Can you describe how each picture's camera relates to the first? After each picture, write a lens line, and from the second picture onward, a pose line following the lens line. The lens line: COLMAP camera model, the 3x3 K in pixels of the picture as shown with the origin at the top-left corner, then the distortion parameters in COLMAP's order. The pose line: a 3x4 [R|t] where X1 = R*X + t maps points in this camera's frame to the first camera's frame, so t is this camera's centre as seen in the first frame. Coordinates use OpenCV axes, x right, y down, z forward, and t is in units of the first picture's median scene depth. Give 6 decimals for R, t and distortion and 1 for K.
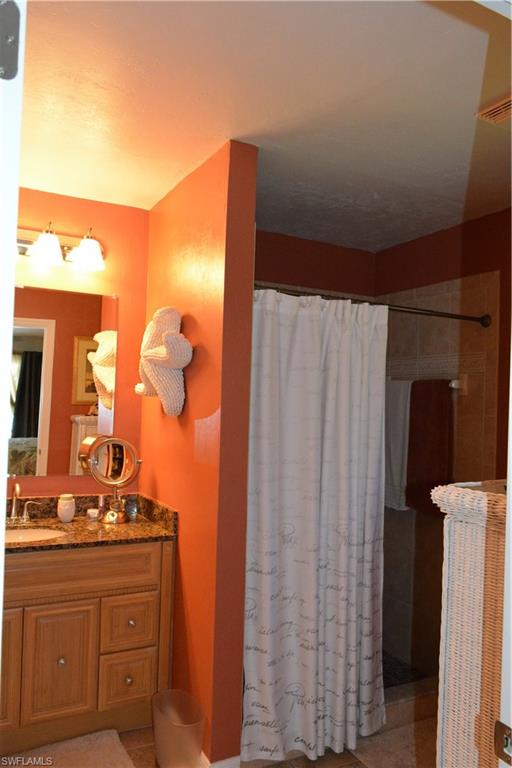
lens RADIAL K [[594.6, 0, 256.2], [0, 594.6, 385.6], [0, 0, 1]] dist [-0.004329, -0.004964]
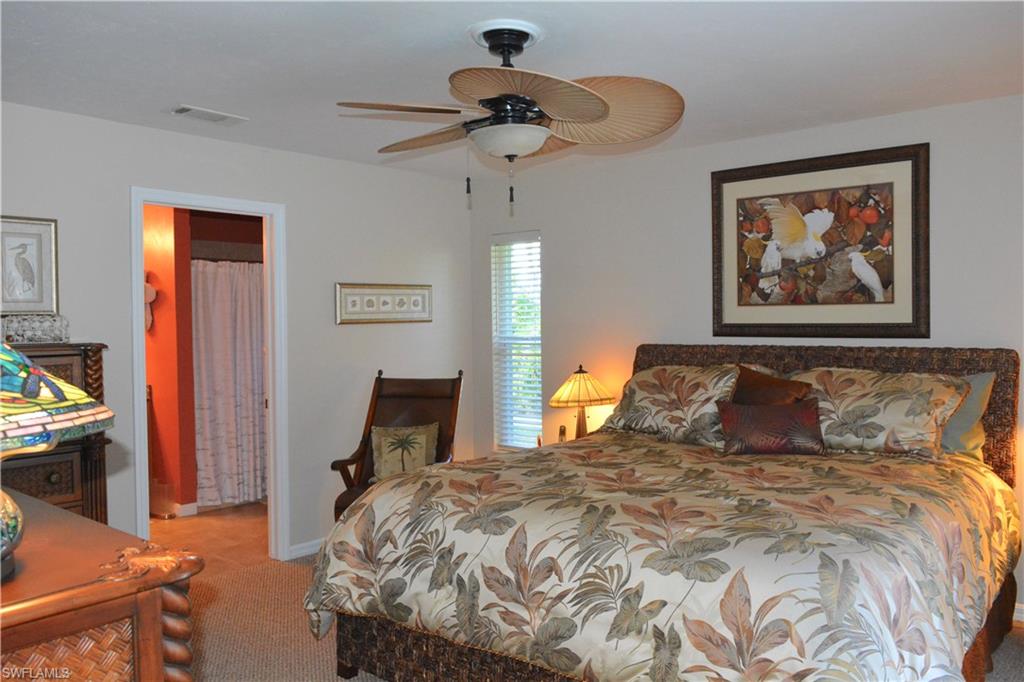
lens RADIAL K [[792.8, 0, 517.1], [0, 792.8, 332.6], [0, 0, 1]] dist [-0.004329, -0.004964]
pose [[0.925093, -0.052020, 0.376162, -0.003630], [0.035573, 0.998088, 0.050543, -0.022479], [-0.378072, -0.033376, 0.925175, -1.663803]]
